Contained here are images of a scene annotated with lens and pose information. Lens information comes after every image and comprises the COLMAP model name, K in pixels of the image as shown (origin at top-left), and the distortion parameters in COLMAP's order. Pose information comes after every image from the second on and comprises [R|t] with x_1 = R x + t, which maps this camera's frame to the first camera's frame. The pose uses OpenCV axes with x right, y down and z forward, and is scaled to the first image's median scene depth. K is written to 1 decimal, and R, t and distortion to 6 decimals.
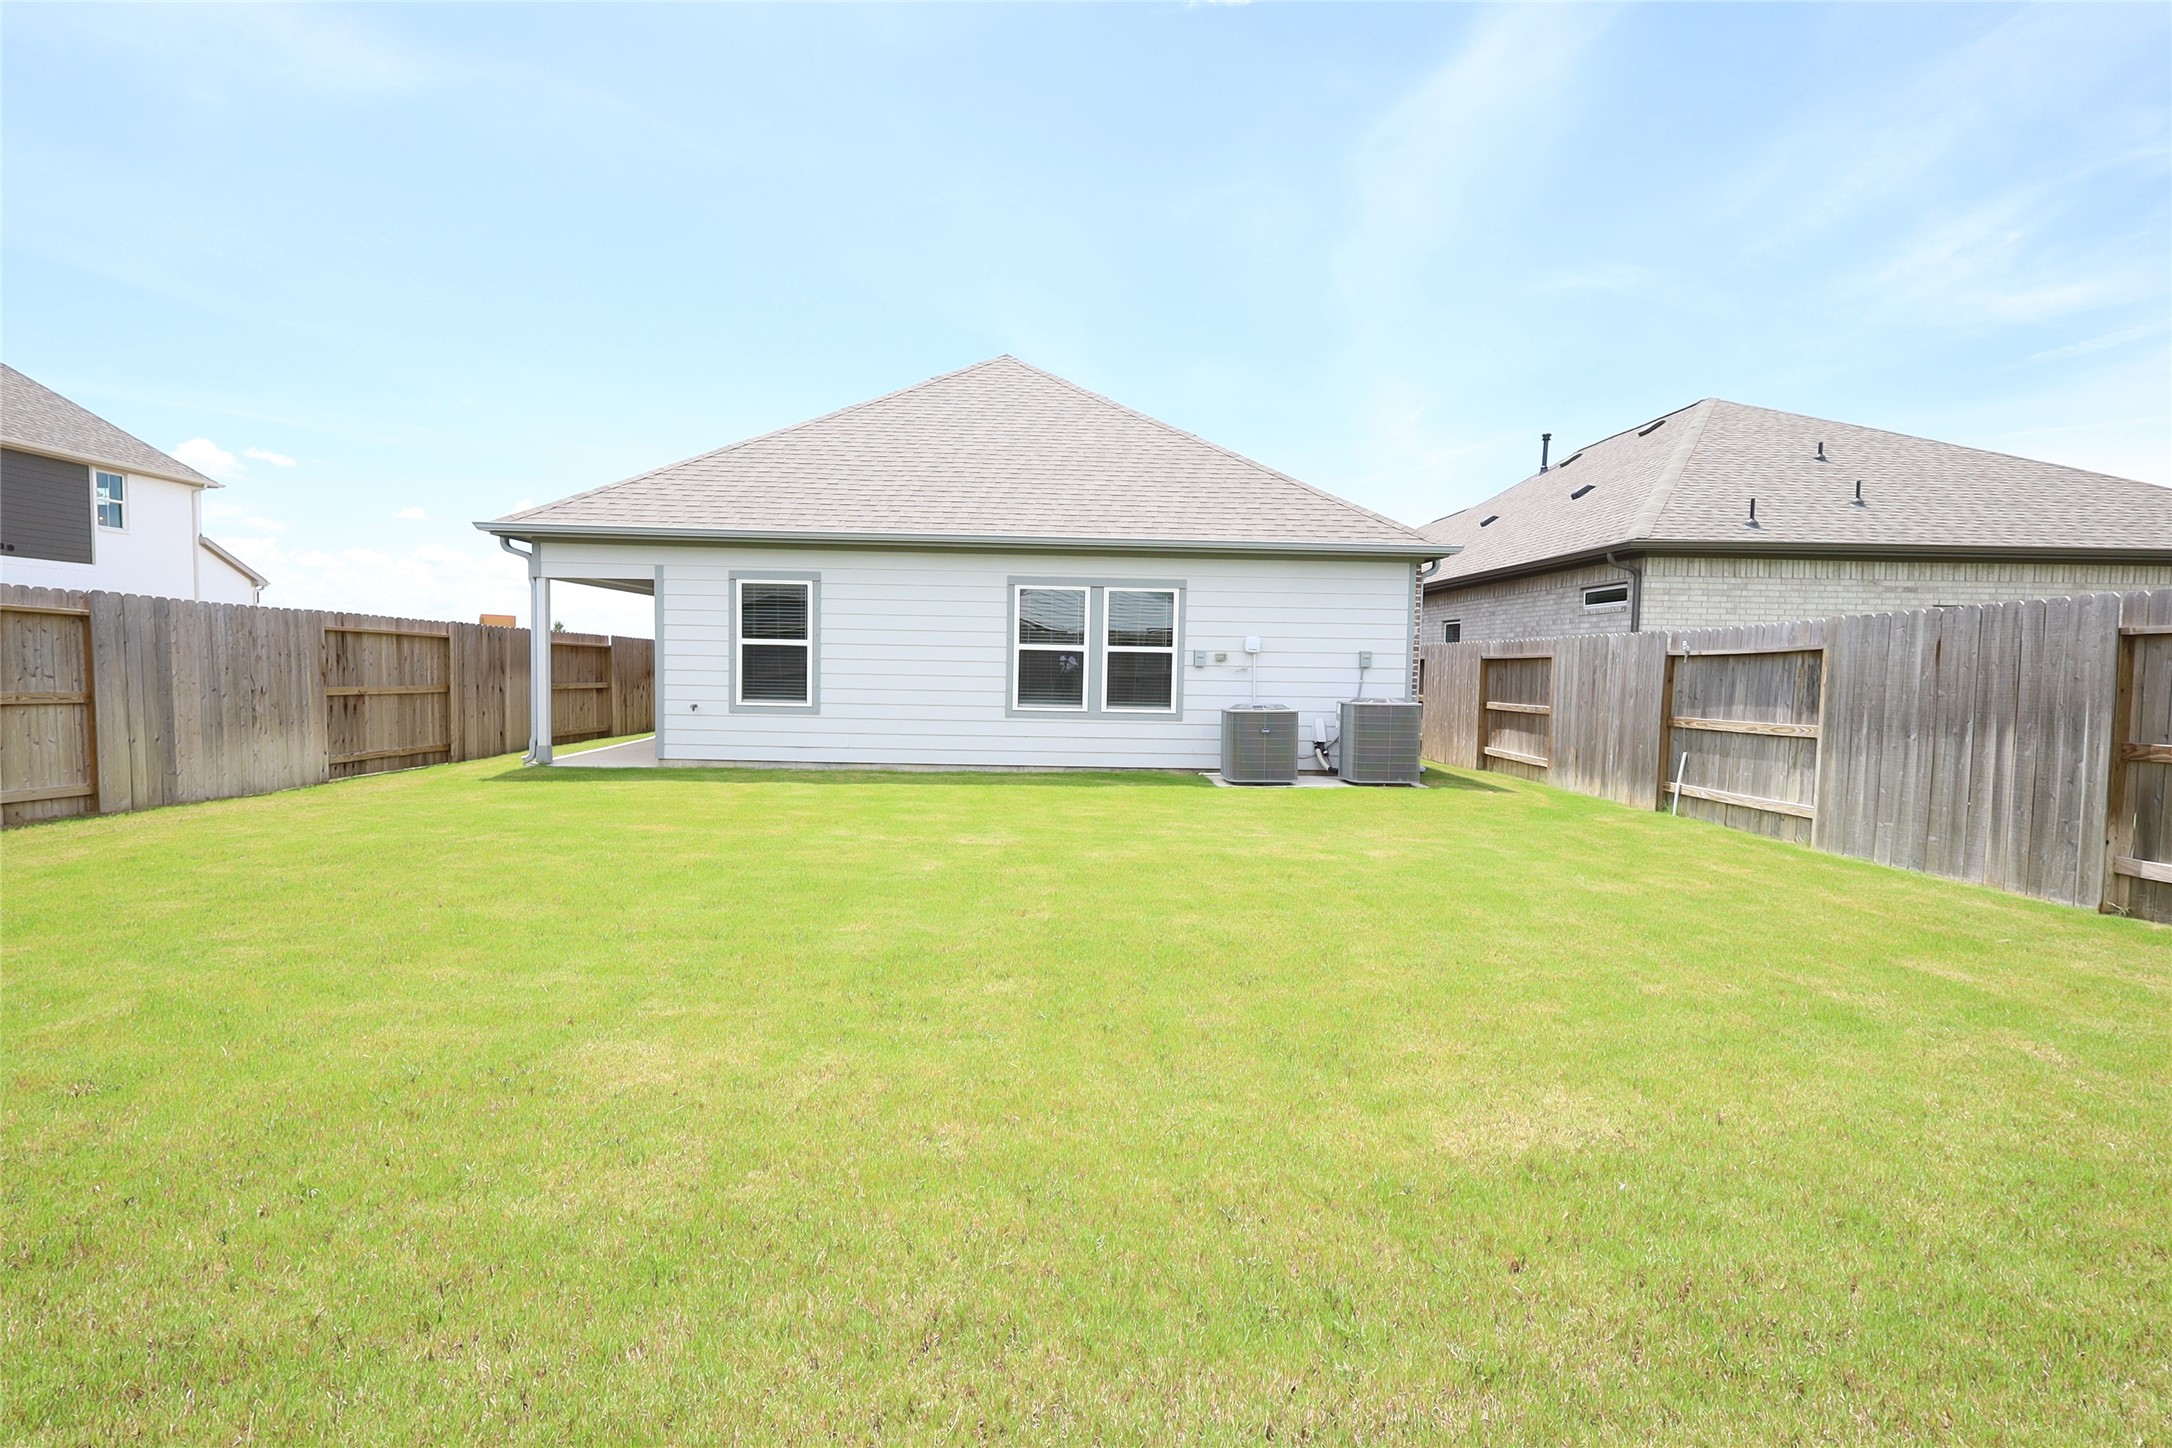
lens RADIAL K [[997.3, 0, 1095.4], [0, 997.3, 728.8], [0, 0, 1]] dist [0.004490, -0.000209]
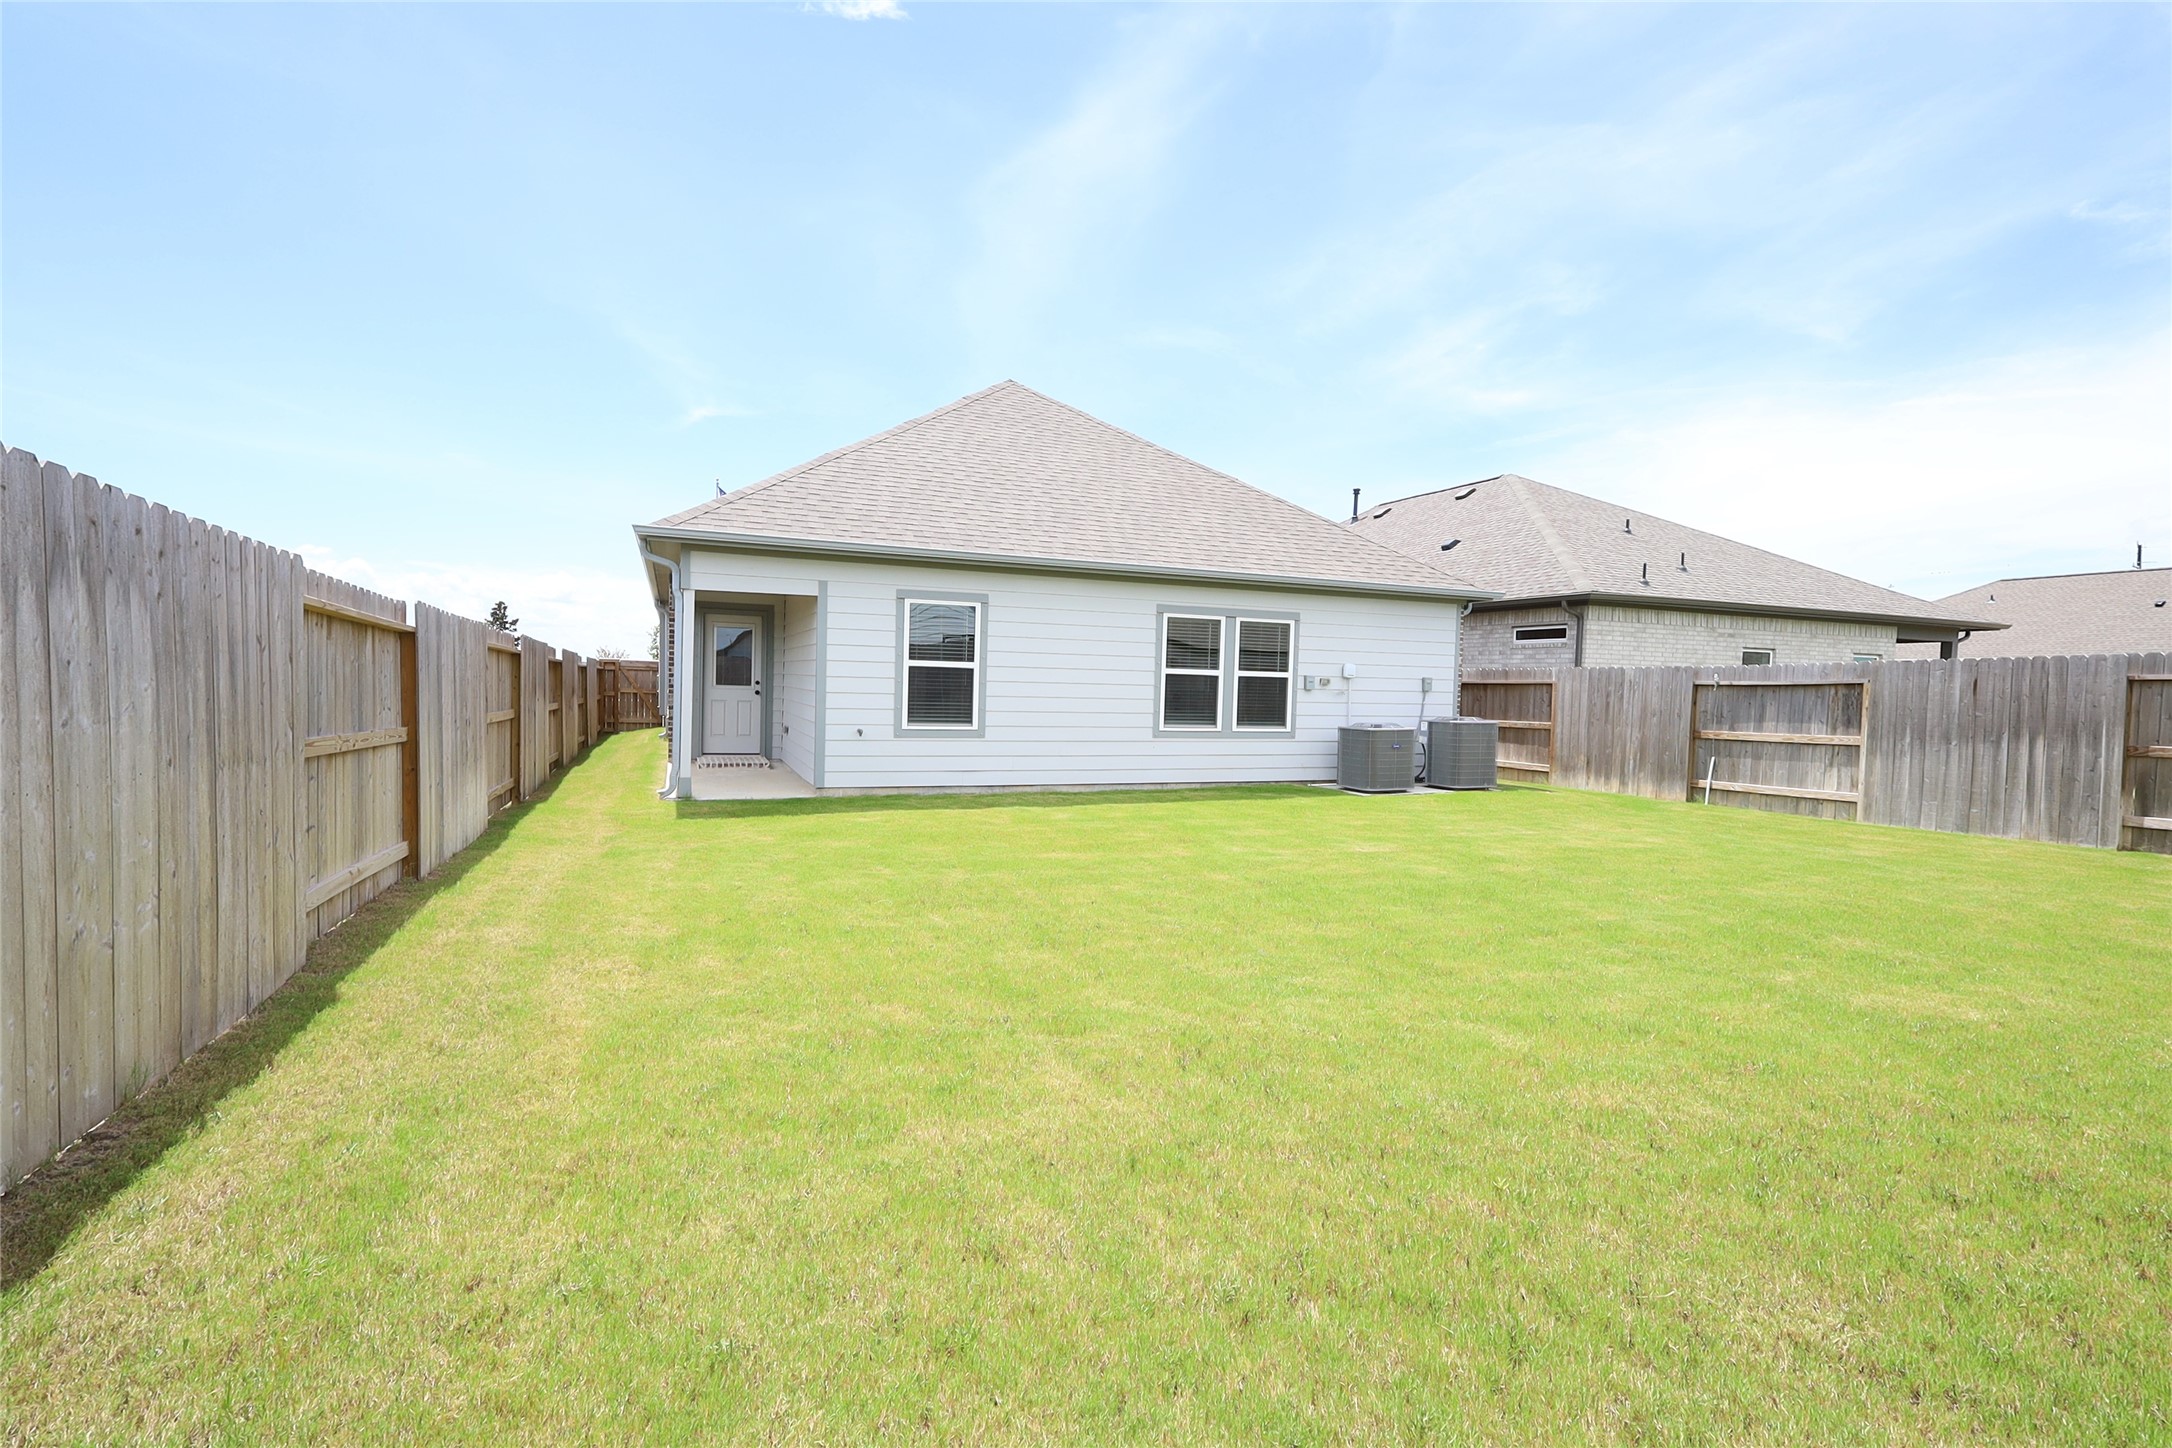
lens RADIAL K [[997.3, 0, 1098.6], [0, 997.3, 719.9], [0, 0, 1]] dist [0.004490, -0.000209]
pose [[0.932666, -0.008334, 0.360644, -0.535636], [0.016272, 0.999687, -0.018979, -0.011525], [-0.360373, 0.023569, 0.932511, 0.038018]]
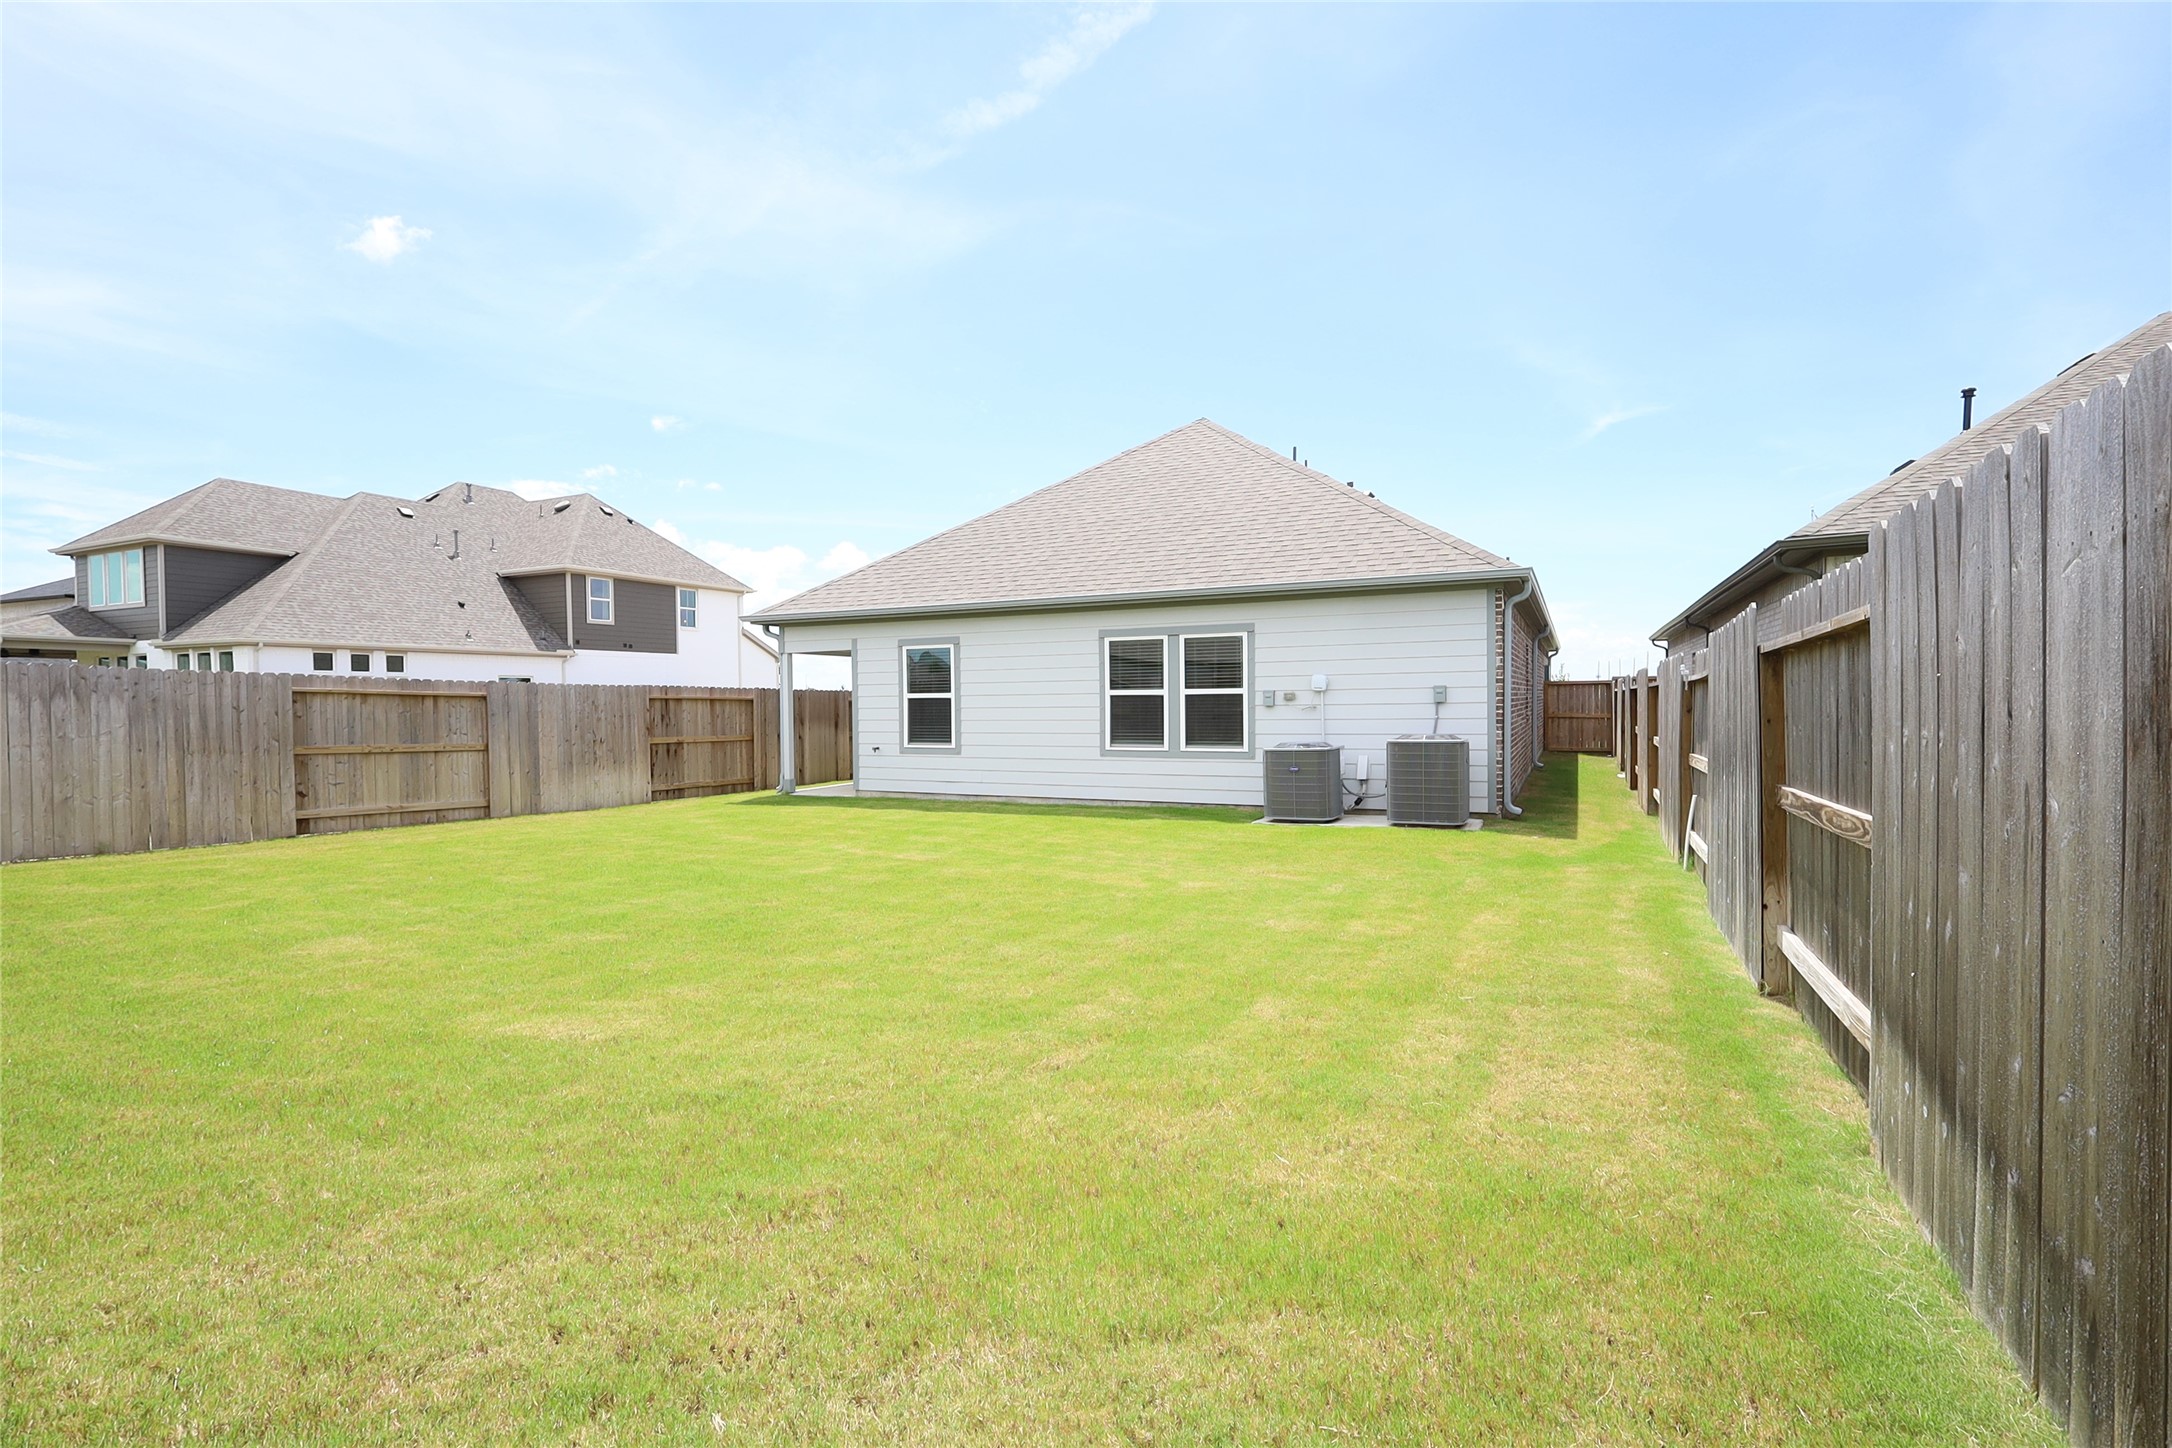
lens RADIAL K [[997.3, 0, 1094.9], [0, 997.3, 736.4], [0, 0, 1]] dist [0.004490, -0.000209]
pose [[0.885794, -0.012905, -0.463899, 0.431025], [-0.002281, 0.999480, -0.032160, 0.001918], [0.464073, 0.029545, 0.885304, 0.011235]]
